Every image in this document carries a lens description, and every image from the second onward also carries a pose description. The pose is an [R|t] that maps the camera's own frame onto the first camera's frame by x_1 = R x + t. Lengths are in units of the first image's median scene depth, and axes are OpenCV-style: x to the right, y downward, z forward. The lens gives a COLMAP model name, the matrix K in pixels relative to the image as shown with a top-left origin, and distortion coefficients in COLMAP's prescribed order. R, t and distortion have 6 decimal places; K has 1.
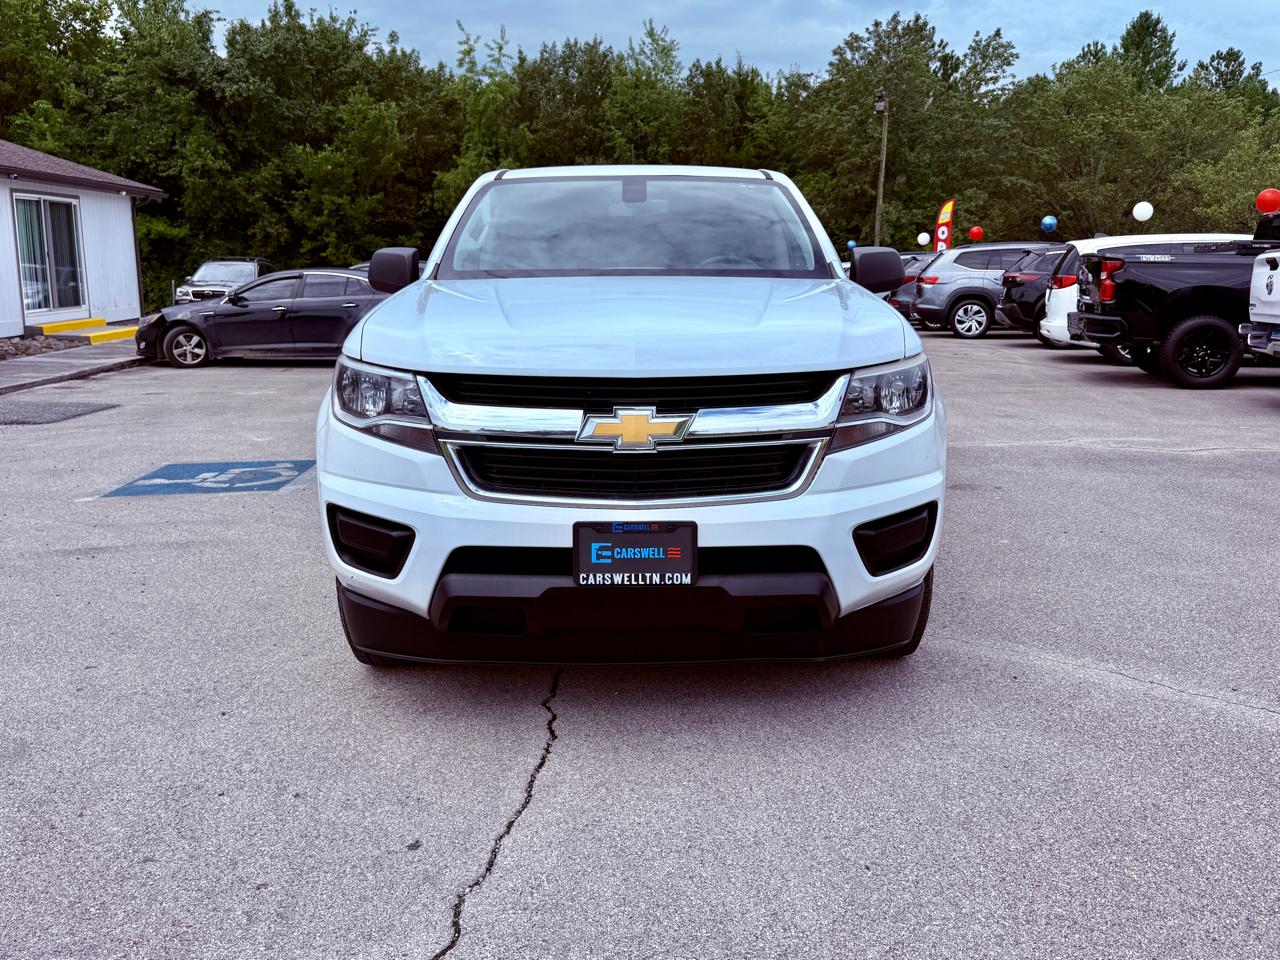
lens RADIAL K [[1088.8, 0, 647.6], [0, 1088.8, 482.9], [0, 0, 1]] dist [0.074515, -0.119274]
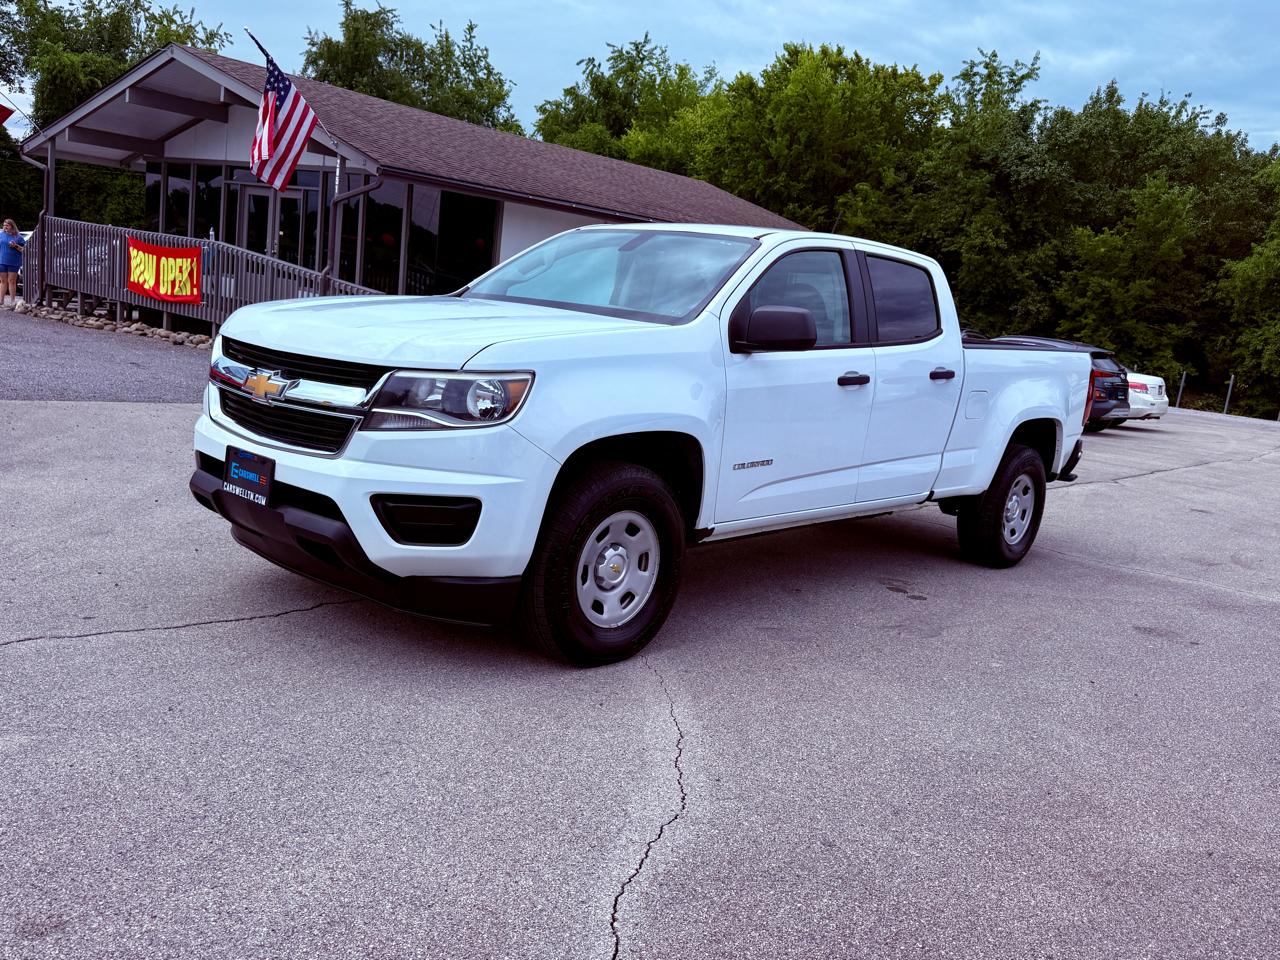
lens RADIAL K [[1088.8, 0, 647.6], [0, 1088.8, 482.9], [0, 0, 1]] dist [0.074515, -0.119274]
pose [[0.726896, 0.189619, -0.660051, 0.103318], [-0.236204, 0.971518, 0.018972, -0.005796], [0.644849, 0.142116, 0.750981, 0.023022]]
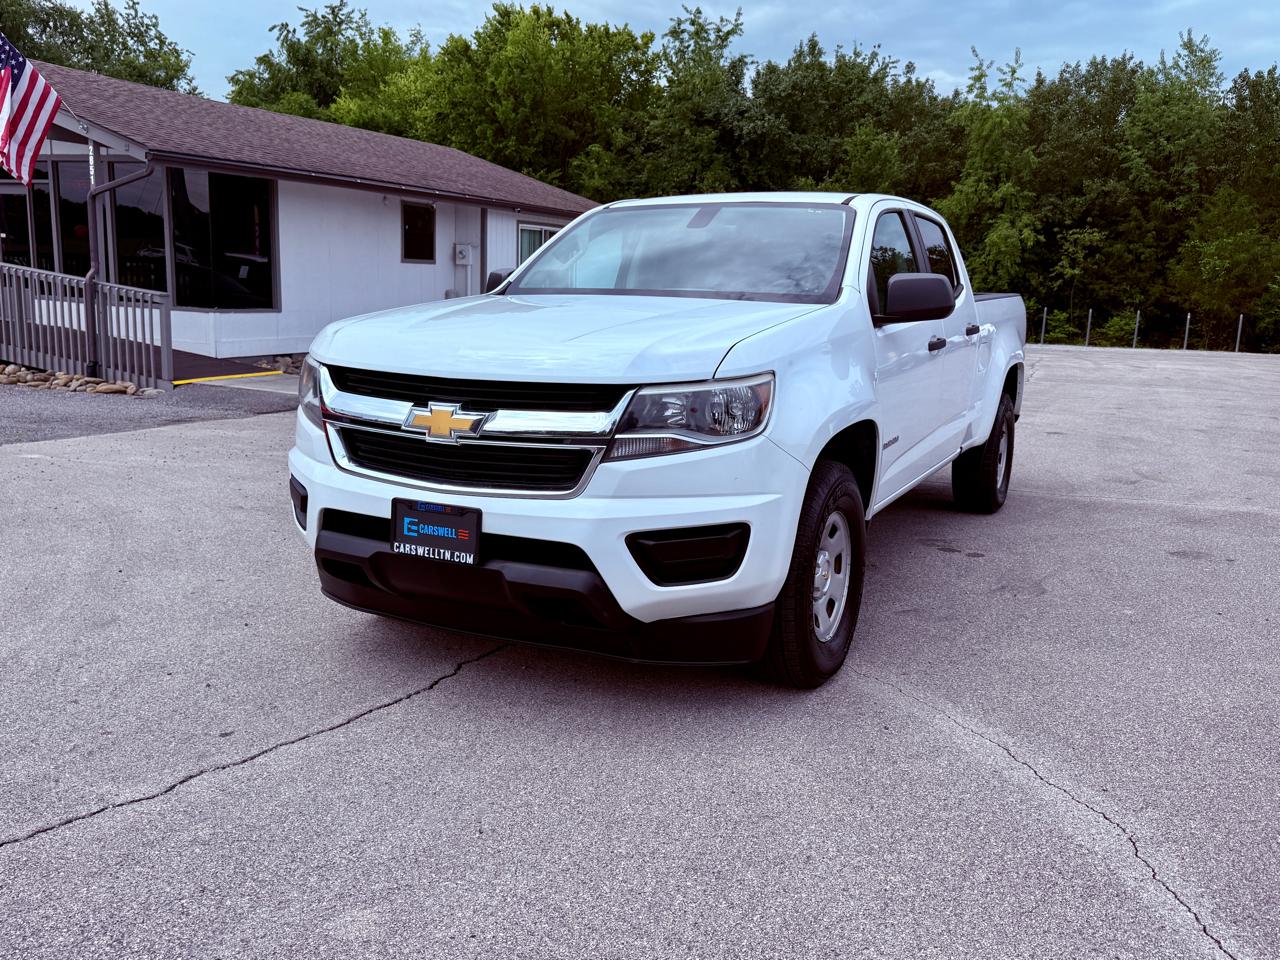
lens RADIAL K [[1088.8, 0, 647.6], [0, 1088.8, 482.9], [0, 0, 1]] dist [0.074515, -0.119274]
pose [[0.886509, 0.104238, -0.450818, 0.056763], [-0.114856, 0.993375, 0.003829, -0.001262], [0.448230, 0.048385, 0.892608, 0.005755]]
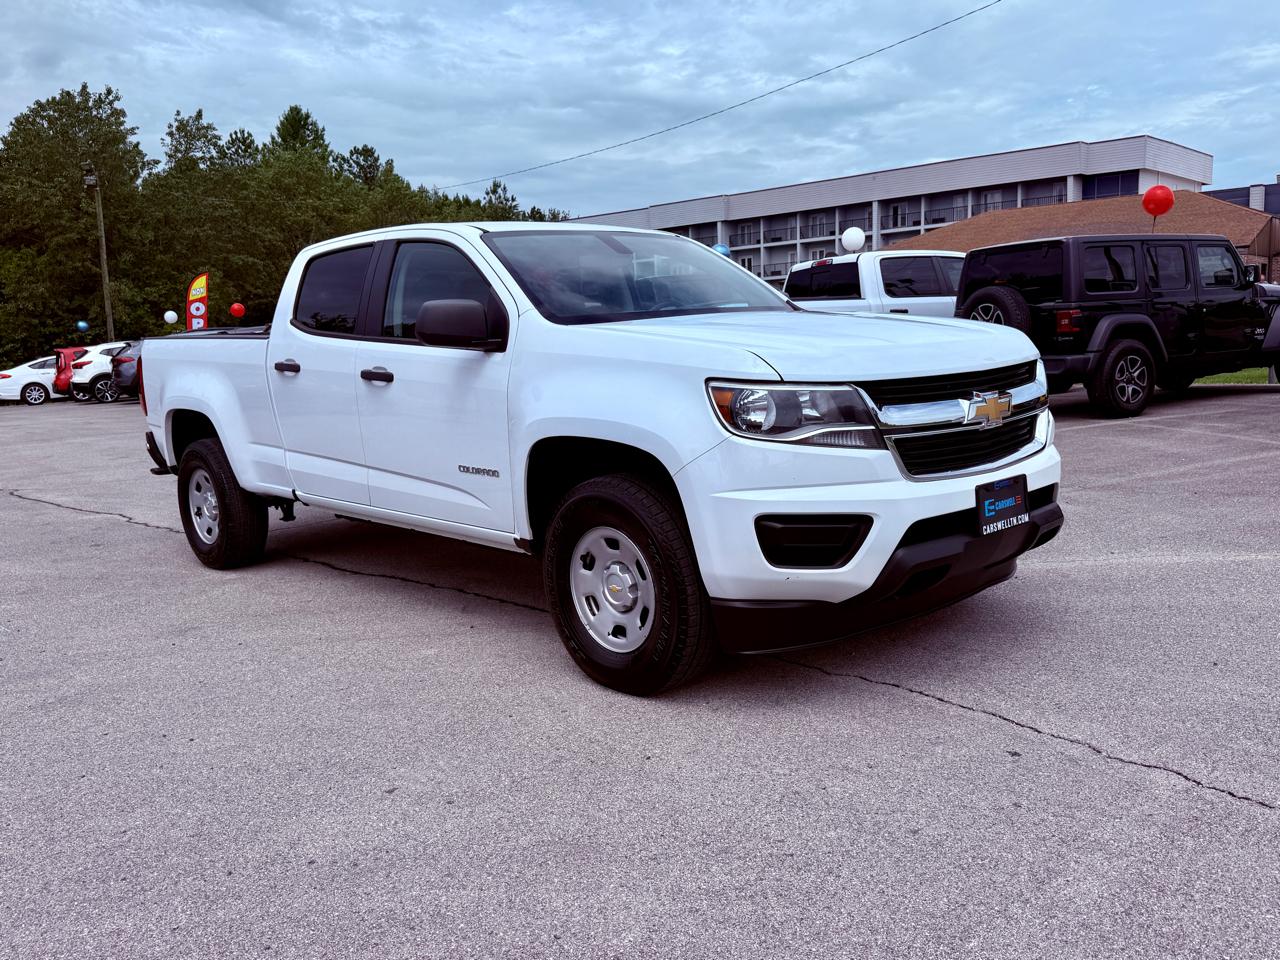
lens RADIAL K [[1088.8, 0, 647.6], [0, 1088.8, 482.9], [0, 0, 1]] dist [0.074515, -0.119274]
pose [[0.738956, -0.134817, 0.660128, -0.096275], [0.180896, 0.983501, -0.001638, -0.002860], [-0.649016, 0.120625, 0.751151, 0.023245]]
